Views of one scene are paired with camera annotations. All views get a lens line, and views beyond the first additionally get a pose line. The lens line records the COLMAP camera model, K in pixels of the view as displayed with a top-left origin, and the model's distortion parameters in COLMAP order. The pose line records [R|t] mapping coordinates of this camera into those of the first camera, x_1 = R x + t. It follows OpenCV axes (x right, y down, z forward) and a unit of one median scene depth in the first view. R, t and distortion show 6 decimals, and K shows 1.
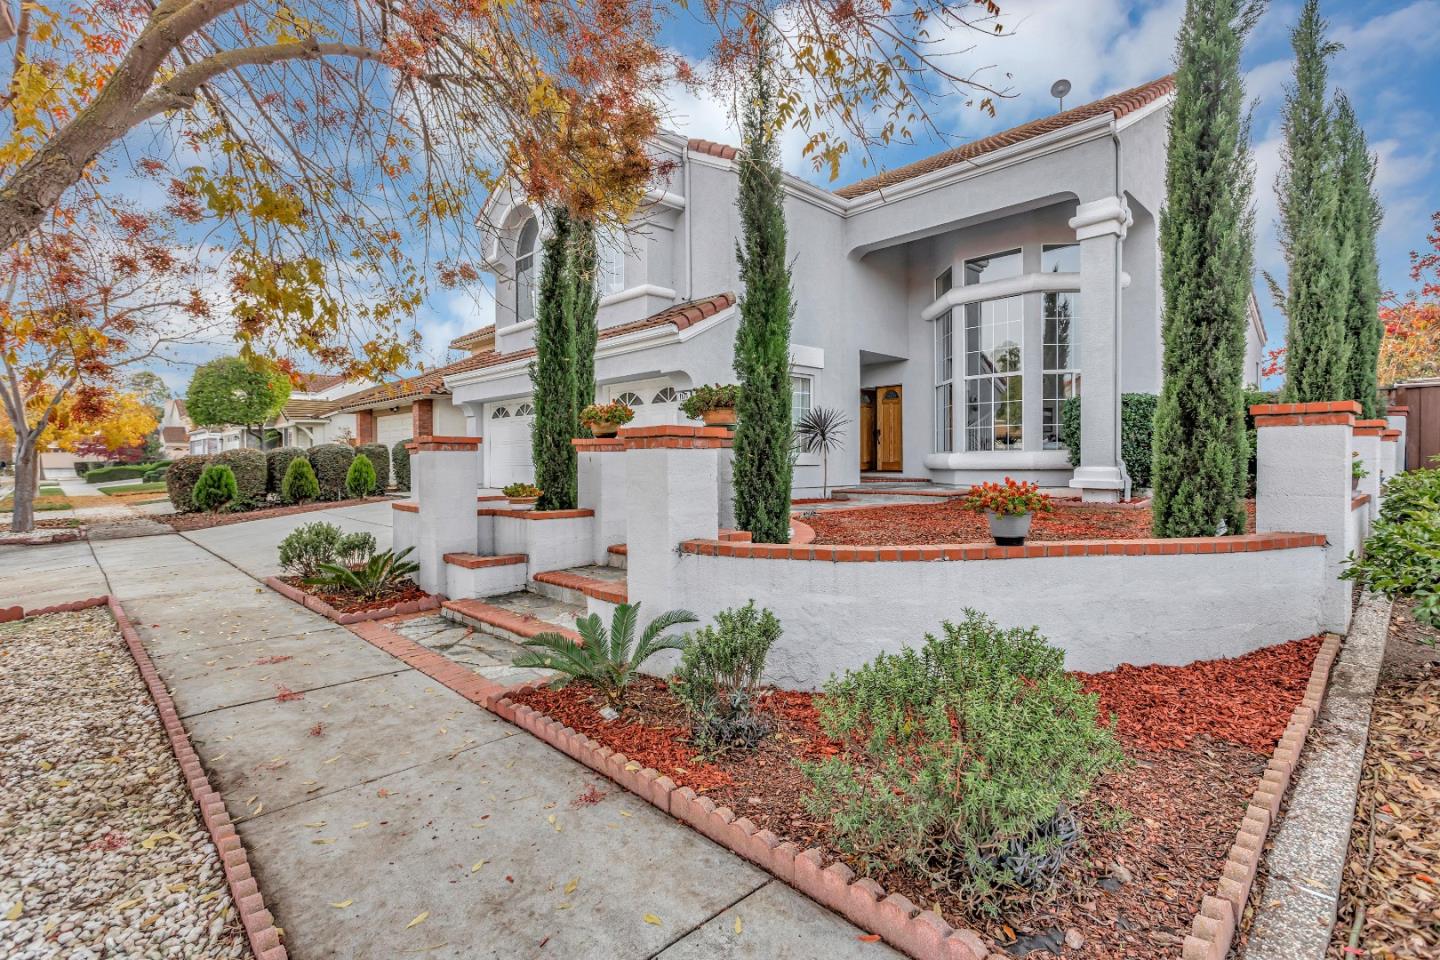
lens RADIAL K [[687.7, 0, 721.5], [0, 687.7, 466.4], [0, 0, 1]] dist [0.000686, 0.000749]
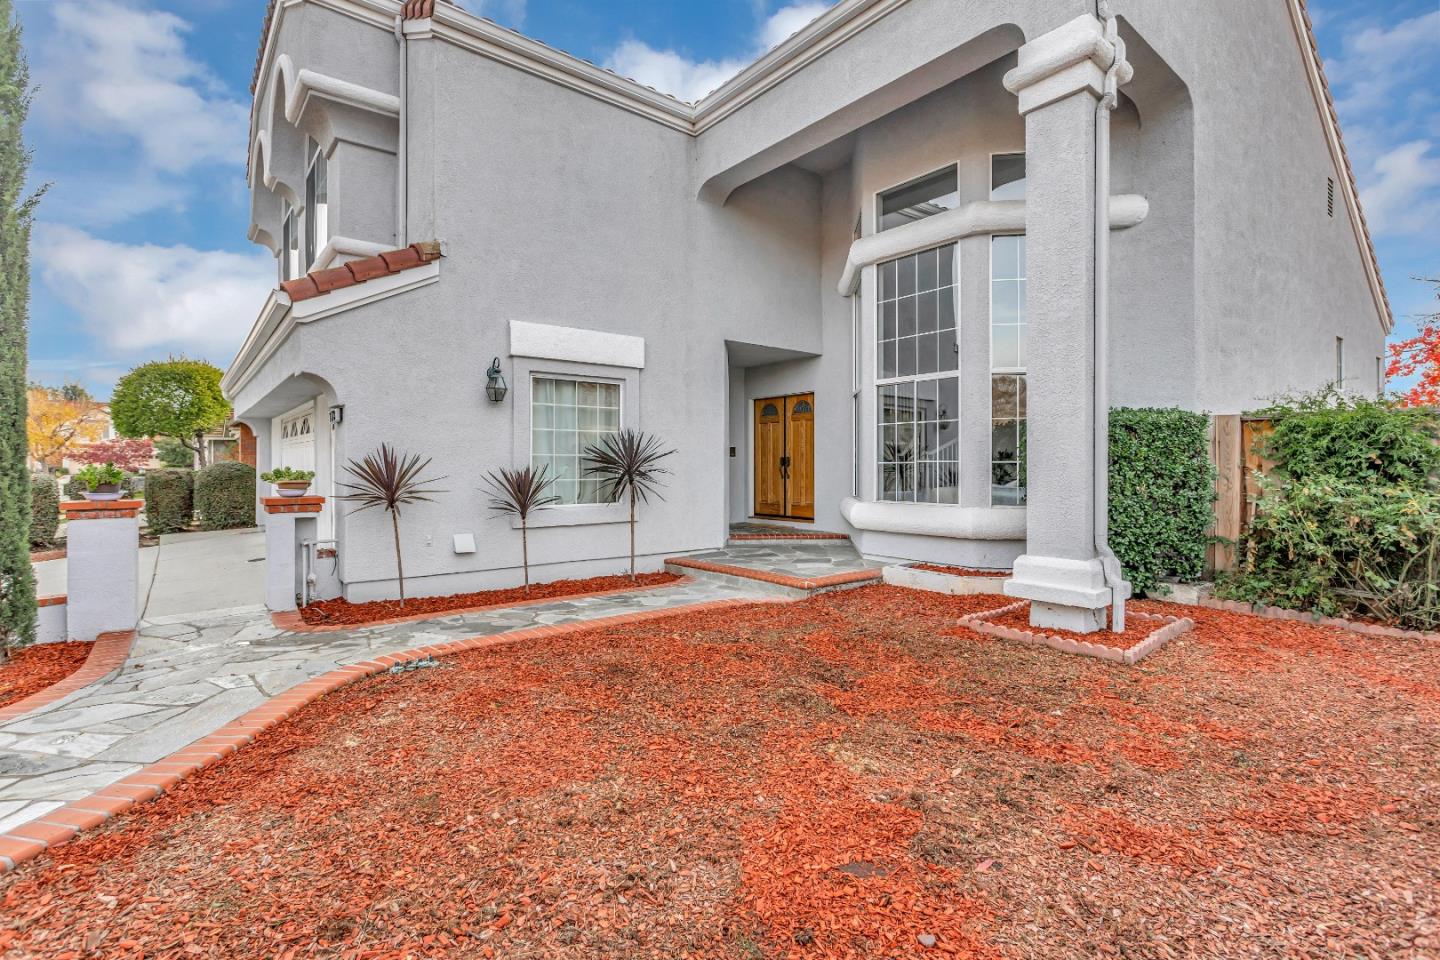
lens RADIAL K [[687.7, 0, 717.5], [0, 687.7, 459.7], [0, 0, 1]] dist [0.000686, 0.000749]
pose [[0.995581, 0.003197, -0.093854, 0.259700], [-0.005006, 0.999806, -0.019043, -0.044172], [0.093775, 0.019429, 0.995404, 0.358300]]
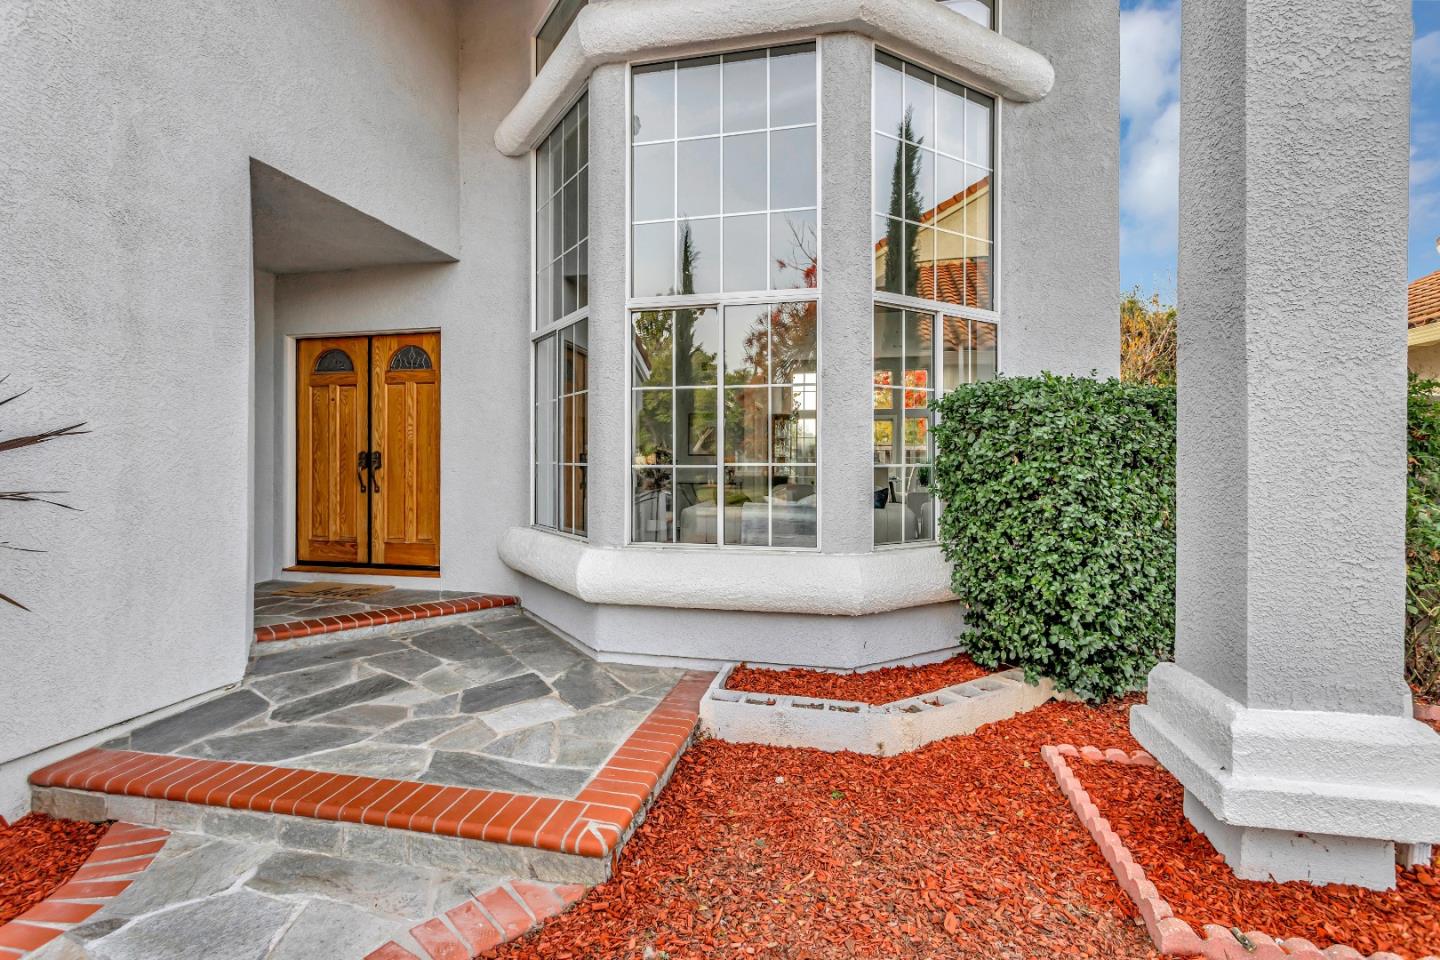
lens RADIAL K [[687.7, 0, 713.2], [0, 687.7, 458.7], [0, 0, 1]] dist [0.000686, 0.000749]
pose [[0.840737, 0.006843, 0.541400, 0.211377], [0.001007, 0.999899, -0.014203, -0.052565], [-0.541443, 0.012486, 0.840645, 0.697128]]
